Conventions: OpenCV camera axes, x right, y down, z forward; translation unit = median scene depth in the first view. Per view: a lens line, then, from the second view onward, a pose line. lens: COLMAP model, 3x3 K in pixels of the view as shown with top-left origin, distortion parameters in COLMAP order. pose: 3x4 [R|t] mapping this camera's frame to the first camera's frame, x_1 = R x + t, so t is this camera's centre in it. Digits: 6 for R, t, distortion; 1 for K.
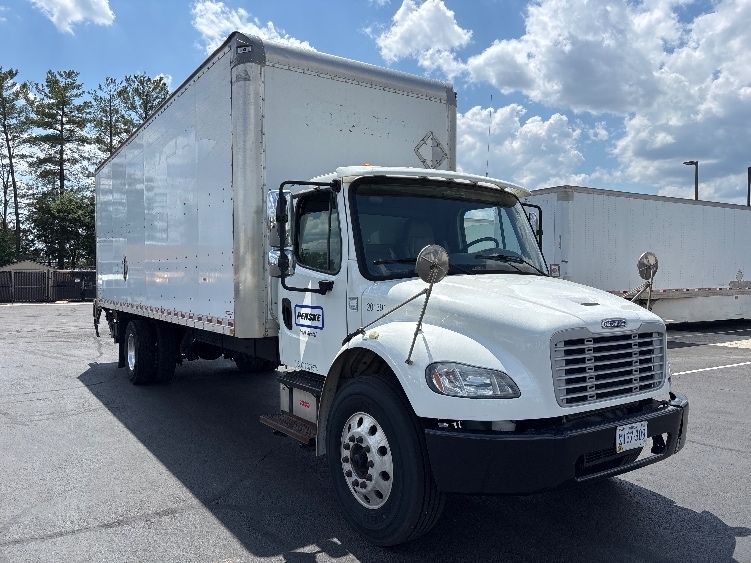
lens RADIAL K [[584.1, 0, 349.9], [0, 584.1, 299.7], [0, 0, 1]] dist [0.042839, -0.002977]
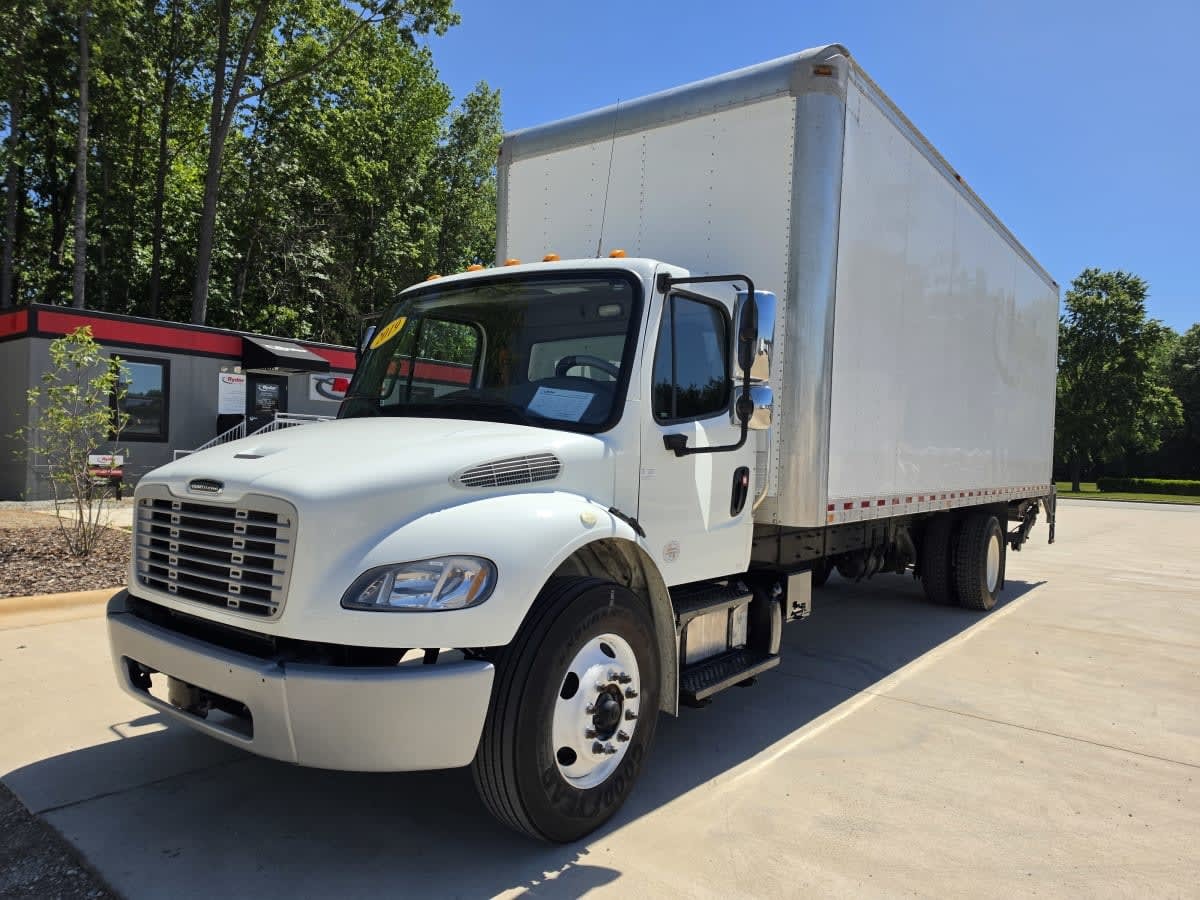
lens RADIAL K [[847.5, 0, 602.7], [0, 847.5, 481.3], [0, 0, 1]] dist [0.003088, 0.000320]
pose [[0.349925, 0.047074, -0.935594, 1.385238], [-0.071931, 0.997138, 0.023268, -0.013116], [0.934012, 0.059156, 0.352310, 1.046504]]
